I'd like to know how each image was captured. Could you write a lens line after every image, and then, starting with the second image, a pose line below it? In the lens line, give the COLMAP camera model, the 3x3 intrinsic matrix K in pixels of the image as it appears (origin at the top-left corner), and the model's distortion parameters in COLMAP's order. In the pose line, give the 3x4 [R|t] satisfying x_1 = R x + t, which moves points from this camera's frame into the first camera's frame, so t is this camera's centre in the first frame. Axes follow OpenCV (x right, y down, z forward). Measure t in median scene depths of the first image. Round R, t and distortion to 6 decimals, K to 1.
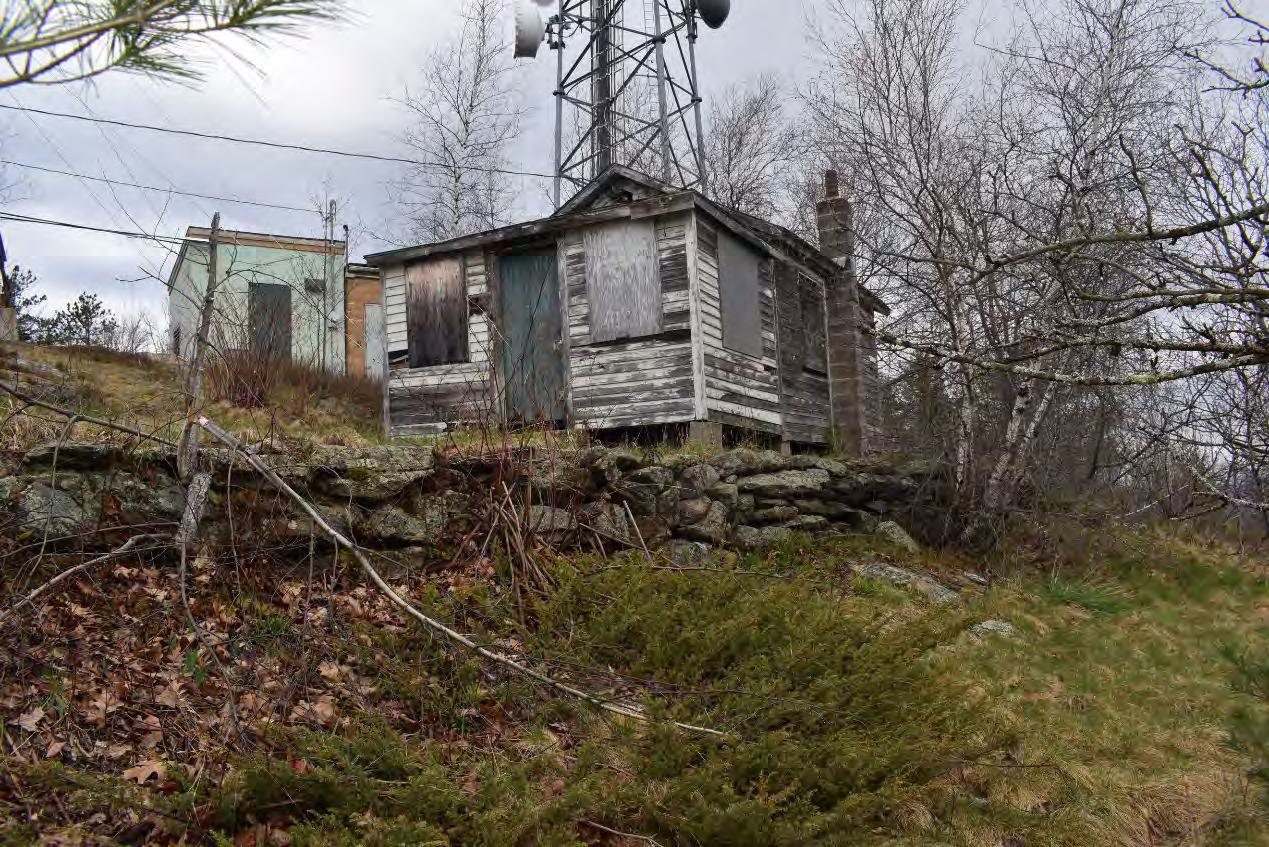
lens RADIAL K [[985.4, 0, 636.4], [0, 985.4, 422.1], [0, 0, 1]] dist [-0.047567, 0.002239]
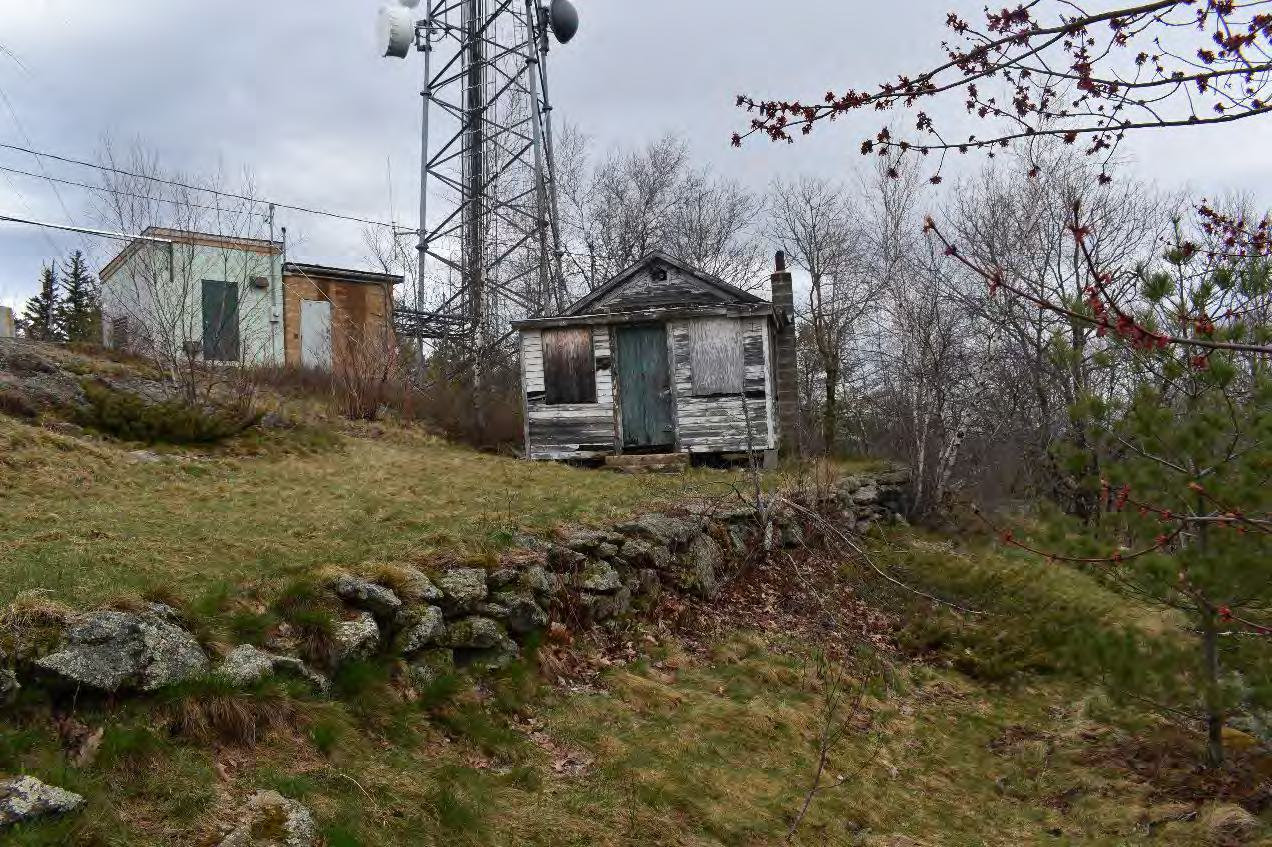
lens RADIAL K [[987.8, 0, 631.9], [0, 987.8, 425.5], [0, 0, 1]] dist [-0.047567, 0.002239]
pose [[0.961539, 0.003364, 0.274648, -0.519513], [-0.018783, 0.998389, 0.053531, -0.106729], [-0.274026, -0.056631, 0.960054, -0.404951]]
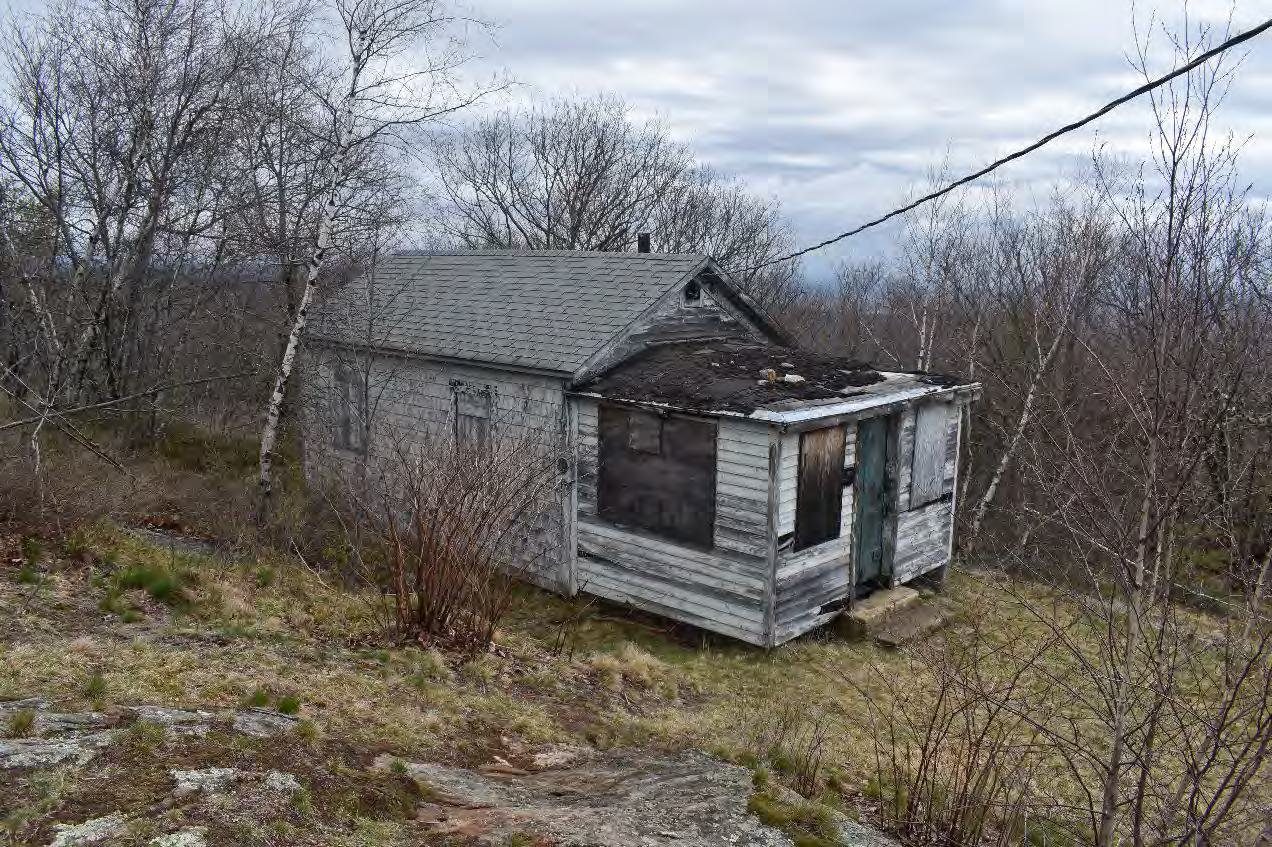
lens RADIAL K [[987.8, 0, 628.6], [0, 987.8, 435.1], [0, 0, 1]] dist [-0.047567, 0.002239]
pose [[0.287490, -0.124598, 0.949645, -1.105836], [-0.109461, 0.980732, 0.161814, -0.286944], [-0.951508, -0.150469, 0.268312, 0.957034]]
